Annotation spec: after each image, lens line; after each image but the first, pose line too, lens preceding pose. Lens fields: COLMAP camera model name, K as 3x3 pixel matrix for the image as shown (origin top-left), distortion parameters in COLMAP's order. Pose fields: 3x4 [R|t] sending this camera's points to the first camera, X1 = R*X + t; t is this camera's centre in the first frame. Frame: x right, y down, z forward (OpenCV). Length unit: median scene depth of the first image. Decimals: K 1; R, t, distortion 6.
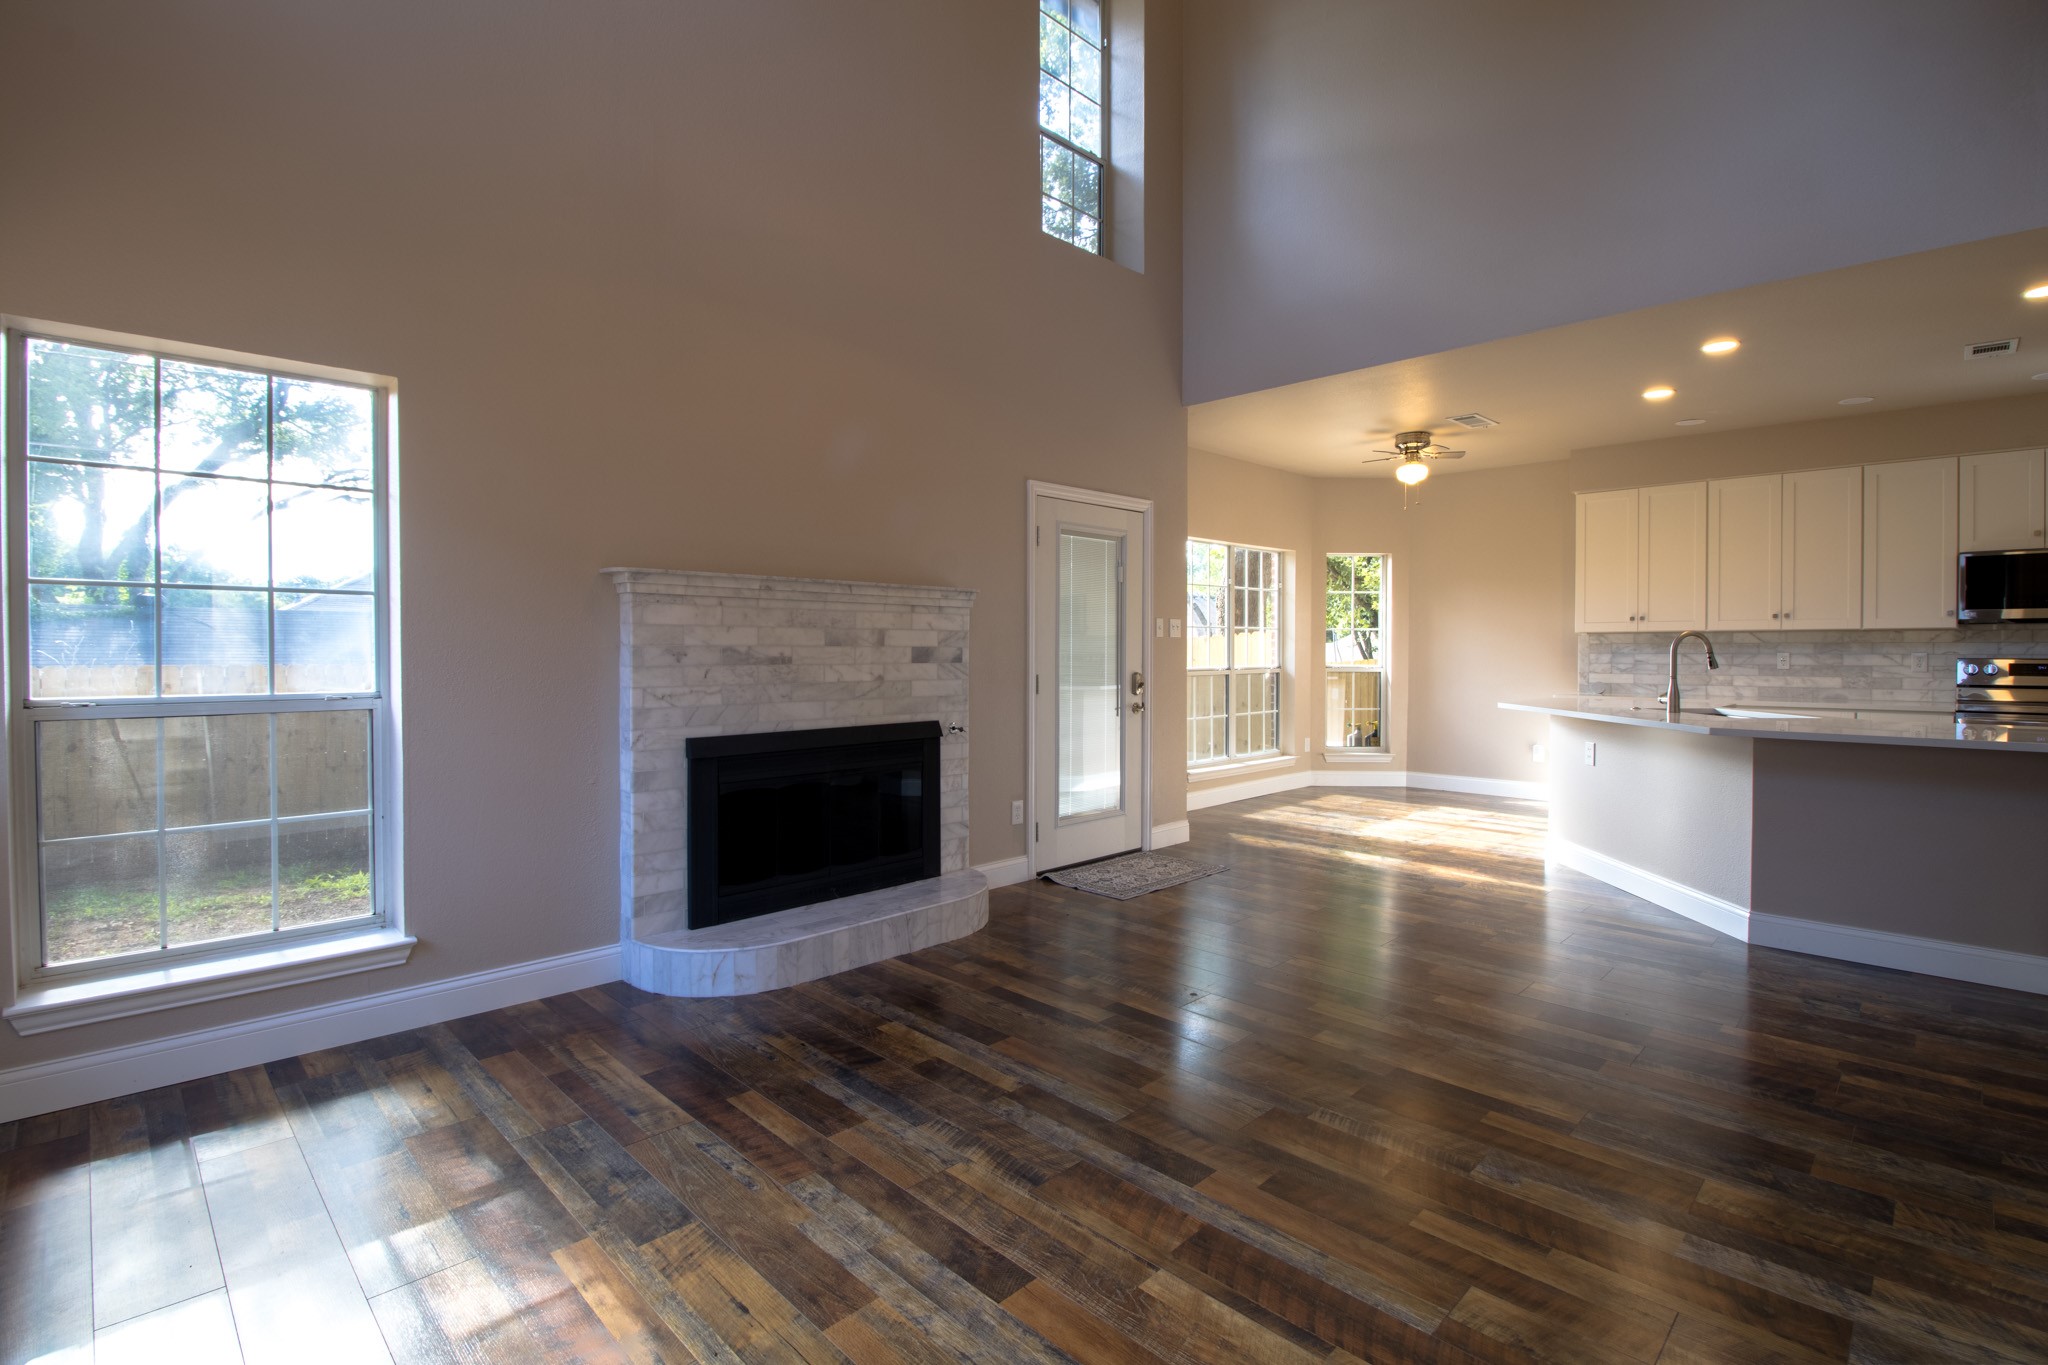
lens RADIAL K [[946.2, 0, 1035.2], [0, 946.2, 655.8], [0, 0, 1]] dist [-0.009545, -0.004147]
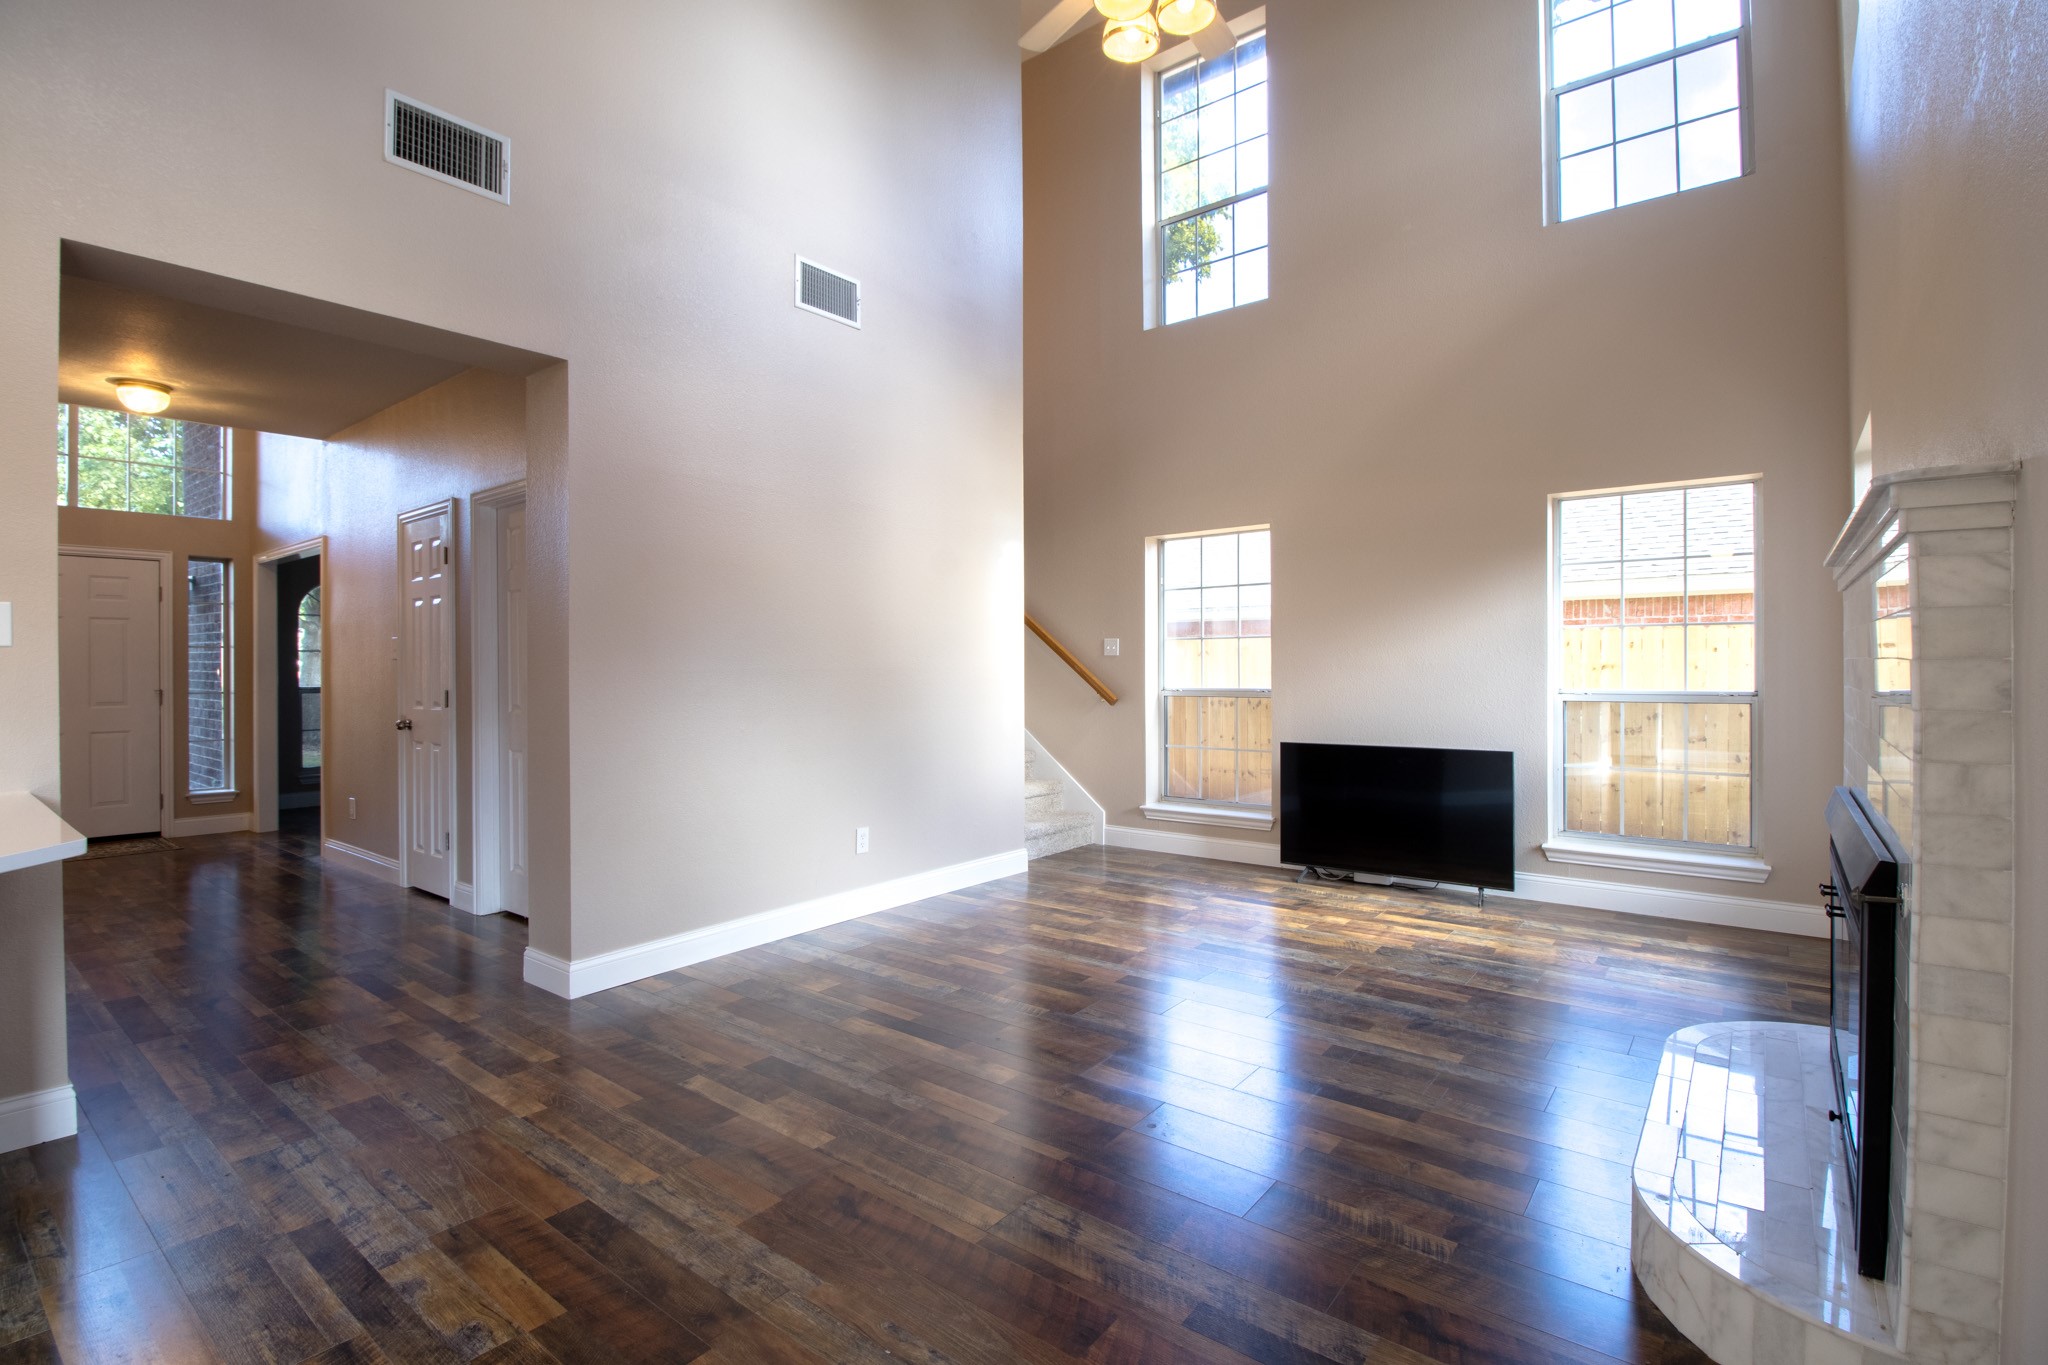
lens RADIAL K [[946.2, 0, 1033.7], [0, 946.2, 672.6], [0, 0, 1]] dist [-0.009545, -0.004147]
pose [[-0.992893, 0.005130, -0.118903, 0.297054], [0.003060, 0.999841, 0.017585, -0.012209], [0.118974, 0.017097, -0.992750, 1.476592]]
